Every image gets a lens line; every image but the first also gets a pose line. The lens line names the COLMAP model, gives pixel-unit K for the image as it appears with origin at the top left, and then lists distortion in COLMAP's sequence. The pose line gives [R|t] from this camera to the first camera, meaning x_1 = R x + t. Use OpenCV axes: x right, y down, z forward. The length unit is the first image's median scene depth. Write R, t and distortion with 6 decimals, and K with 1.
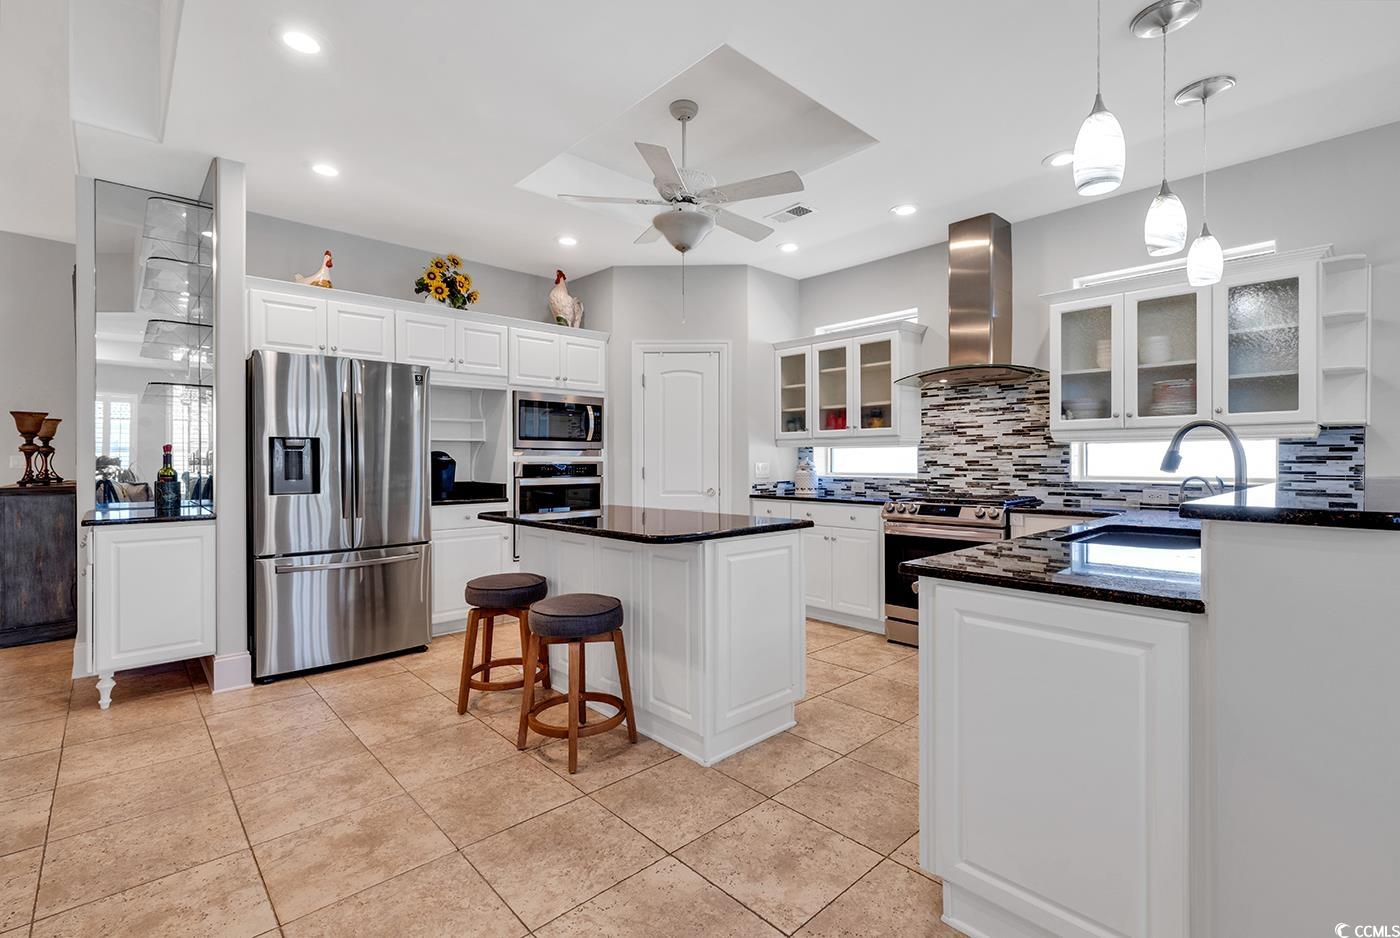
lens RADIAL K [[629.2, 0, 701.5], [0, 629.2, 461.5], [0, 0, 1]] dist [0.002553, -0.000024]
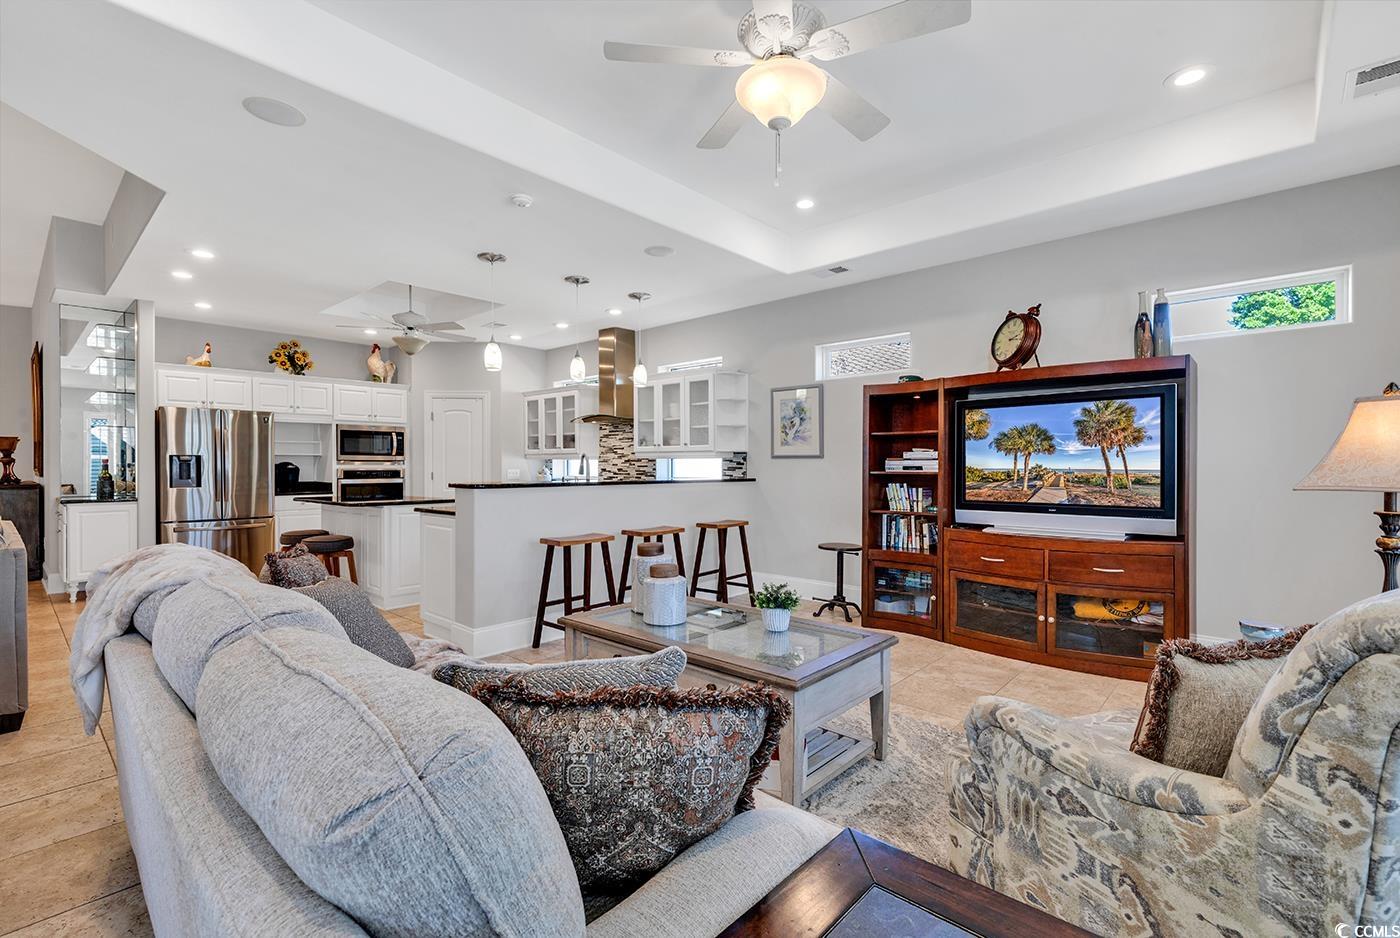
lens RADIAL K [[630.5, 0, 705.0], [0, 630.5, 471.1], [0, 0, 1]] dist [0.005352, 0.000114]
pose [[0.996096, 0.000947, 0.088276, 0.528689], [-0.001701, 0.999963, 0.008464, -0.009520], [-0.088265, -0.008581, 0.996060, -0.730715]]
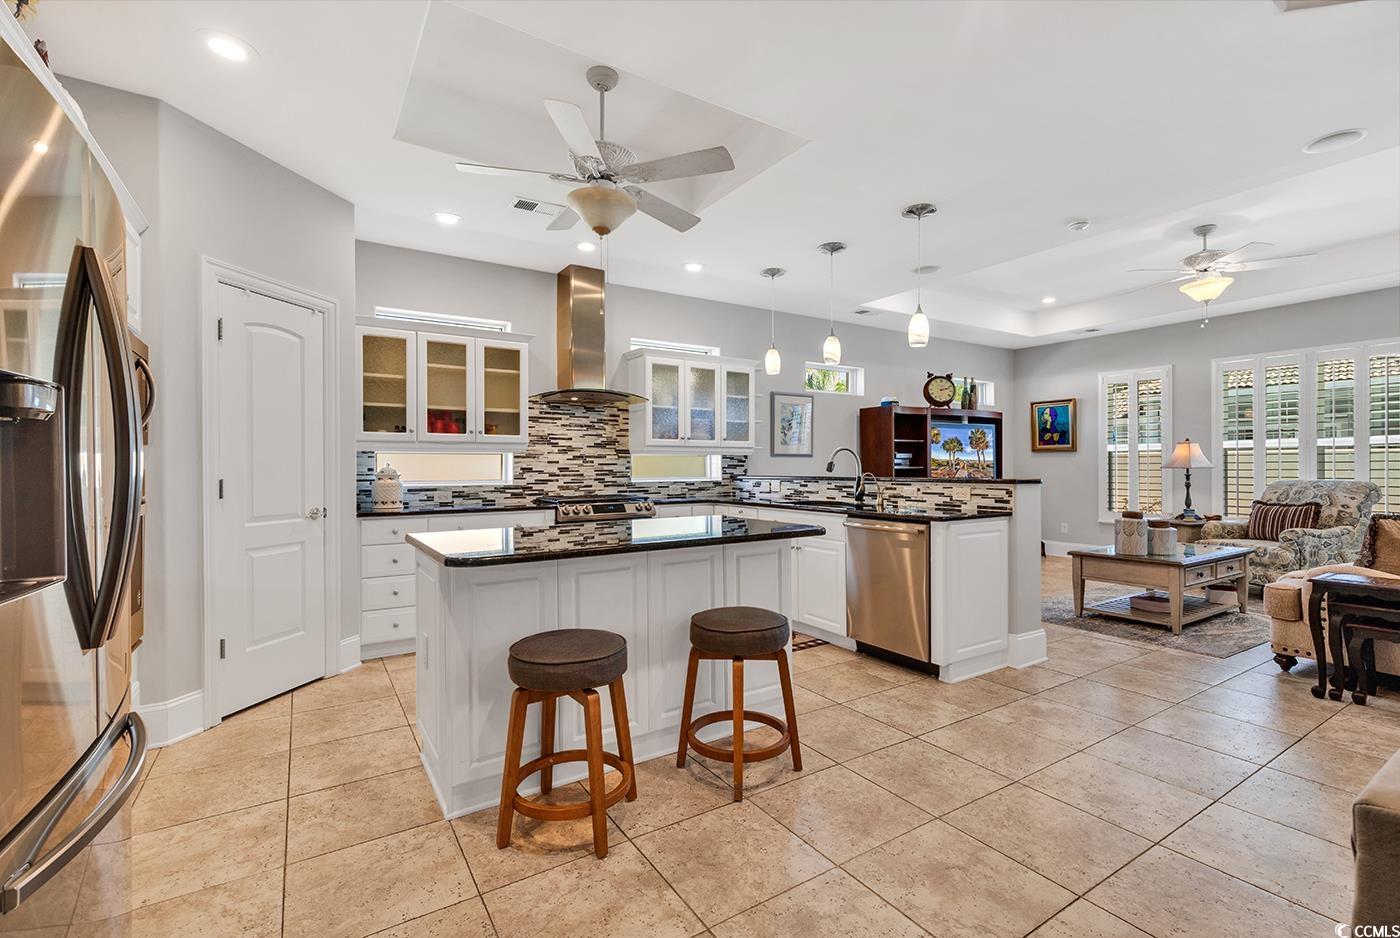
lens RADIAL K [[630.5, 0, 705.0], [0, 630.5, 471.1], [0, 0, 1]] dist [0.005352, 0.000114]
pose [[0.177972, -0.004616, 0.984025, -0.707852], [0.004574, 0.999982, 0.003864, 0.002070], [-0.984025, 0.003813, 0.177990, 0.551616]]
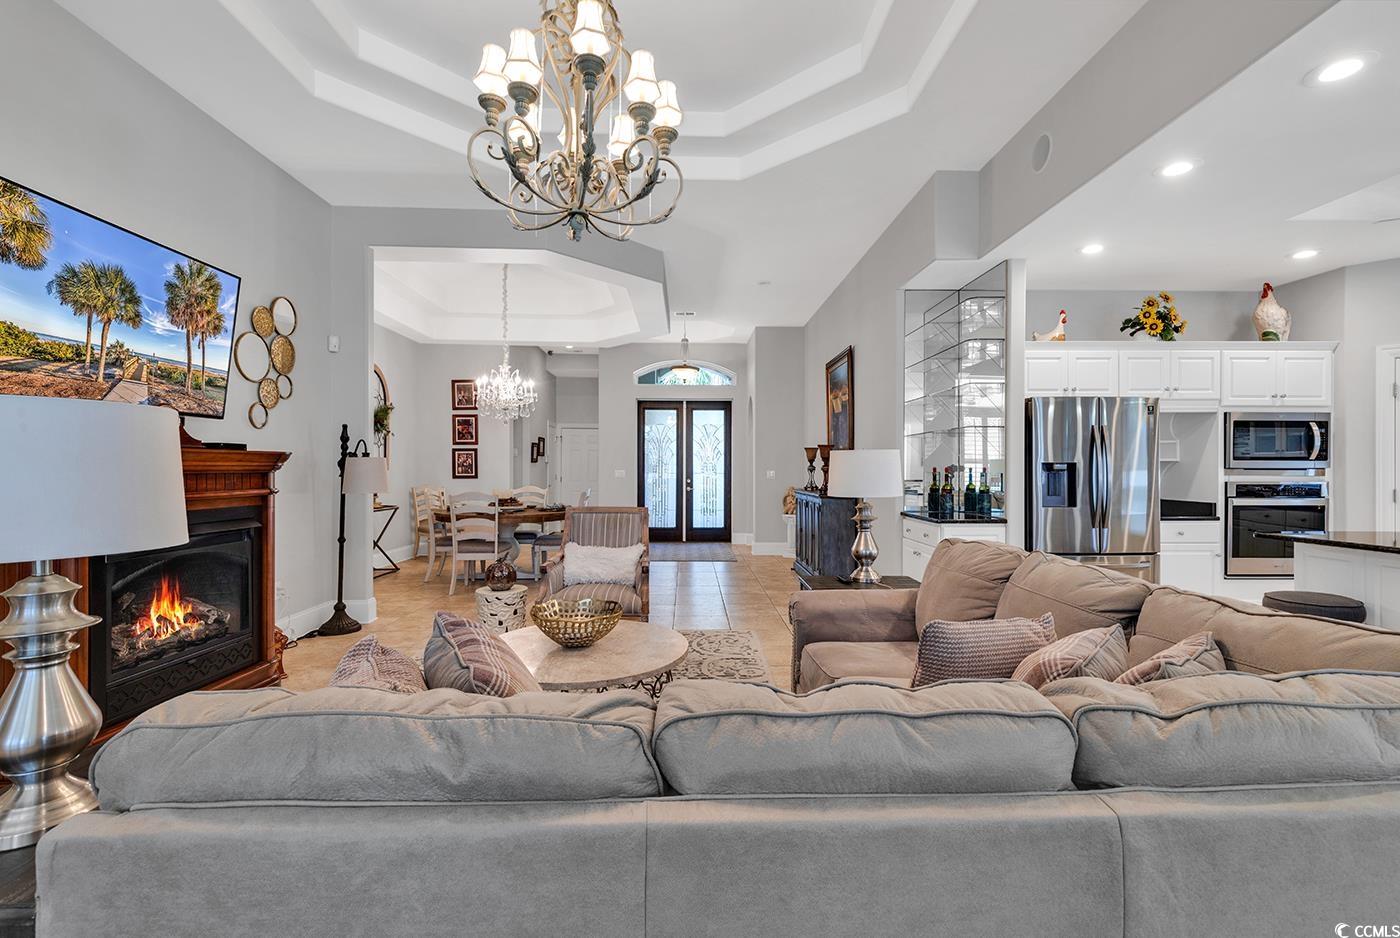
lens RADIAL K [[630.5, 0, 705.0], [0, 630.5, 471.1], [0, 0, 1]] dist [0.005352, 0.000114]
pose [[0.749892, 0.005579, -0.661537, -0.273477], [-0.003277, 0.999983, 0.004719, -0.020489], [0.661552, -0.001370, 0.749898, -0.360274]]
